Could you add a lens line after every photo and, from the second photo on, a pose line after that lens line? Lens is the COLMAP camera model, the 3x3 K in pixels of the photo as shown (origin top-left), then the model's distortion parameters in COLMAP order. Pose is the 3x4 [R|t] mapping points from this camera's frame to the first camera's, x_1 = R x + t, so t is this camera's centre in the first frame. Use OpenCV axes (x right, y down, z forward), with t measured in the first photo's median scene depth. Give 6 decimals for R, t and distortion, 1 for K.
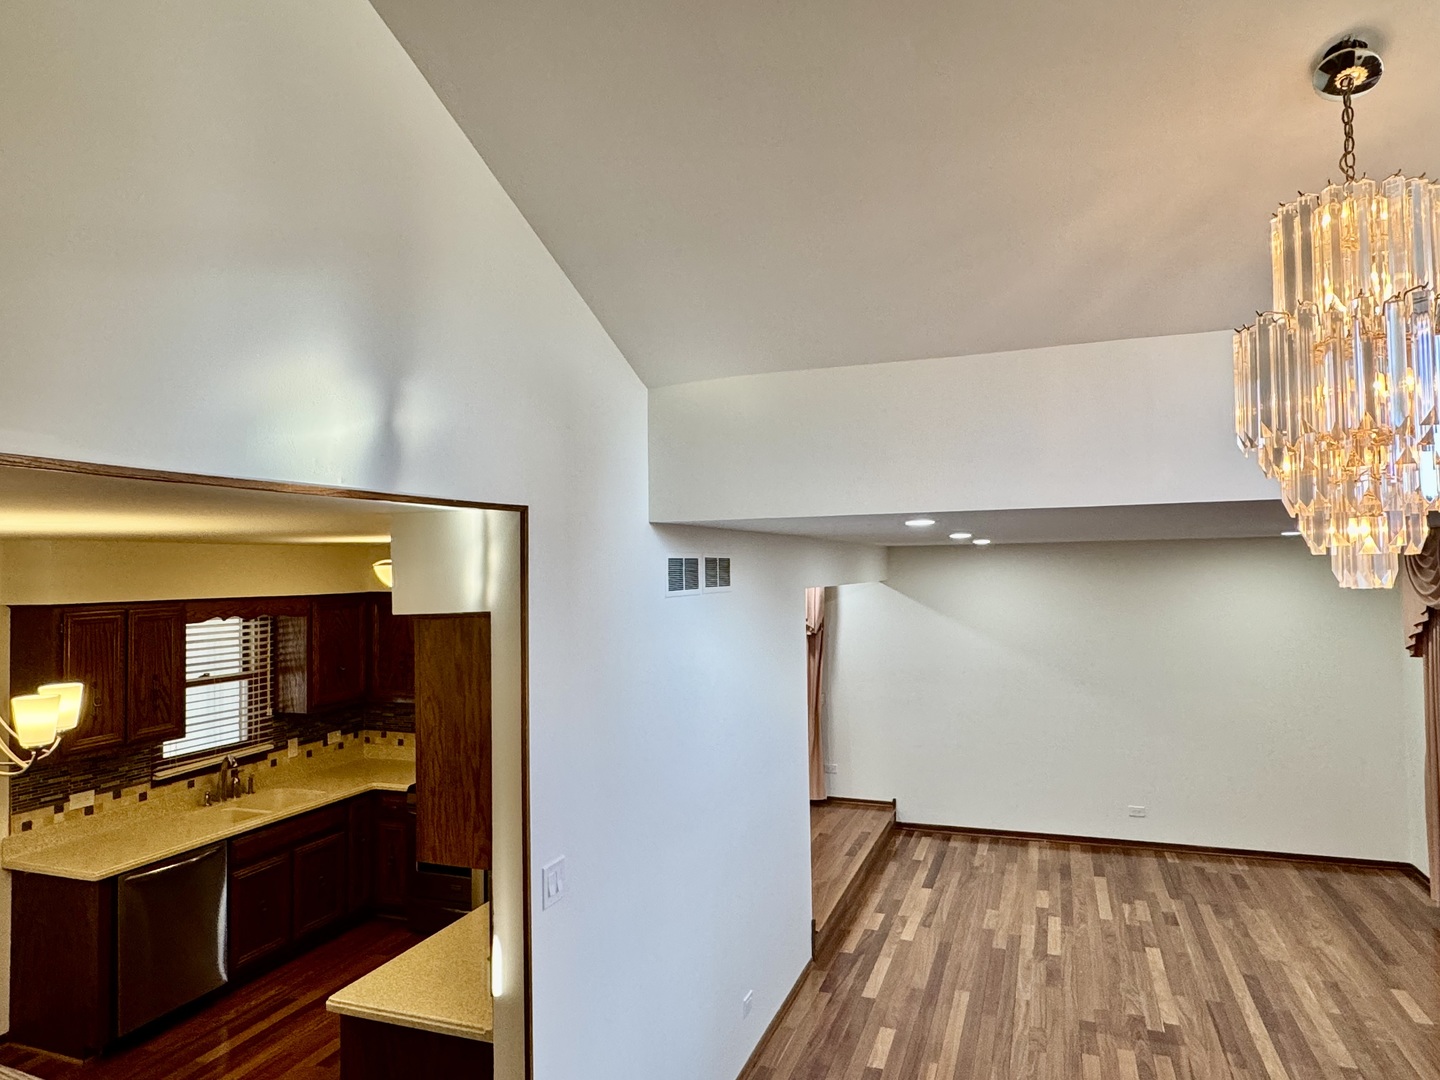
lens RADIAL K [[918.8, 0, 712.6], [0, 918.8, 540.4], [0, 0, 1]] dist [0.008609, -0.006160]
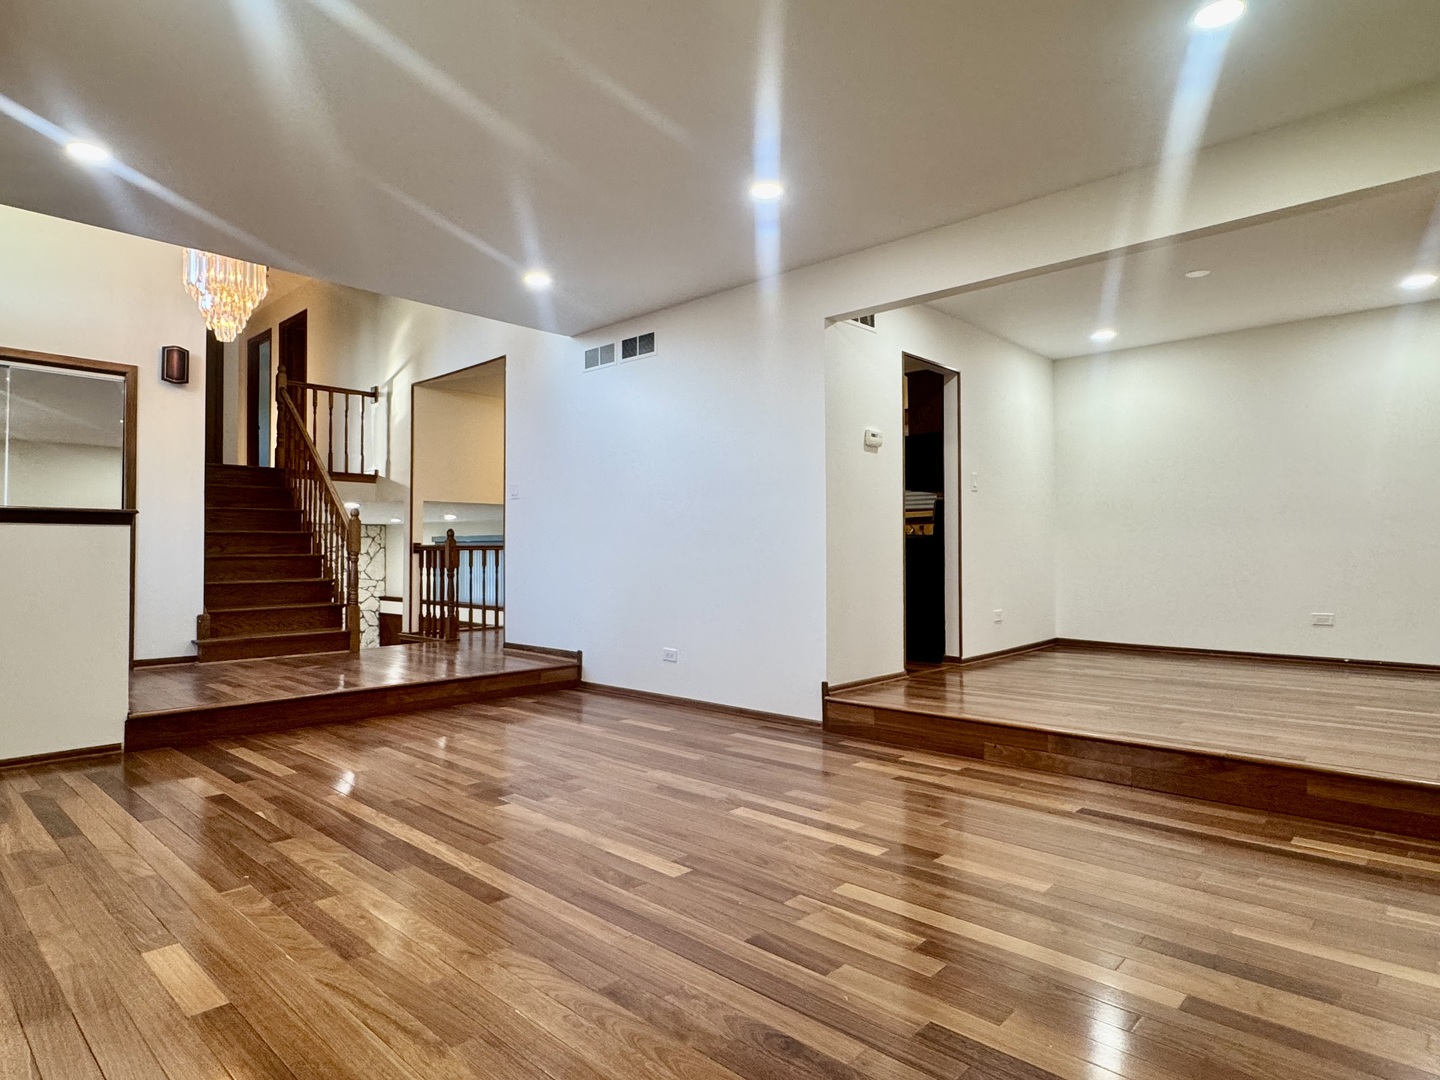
lens RADIAL K [[829.3, 0, 724.5], [0, 829.3, 547.7], [0, 0, 1]] dist [-0.007396, 0.004592]
pose [[-0.389032, 0.016154, -0.921083, 0.909686], [0.040734, 0.999170, 0.000319, 0.280559], [0.920323, -0.037395, -0.389367, 1.250406]]
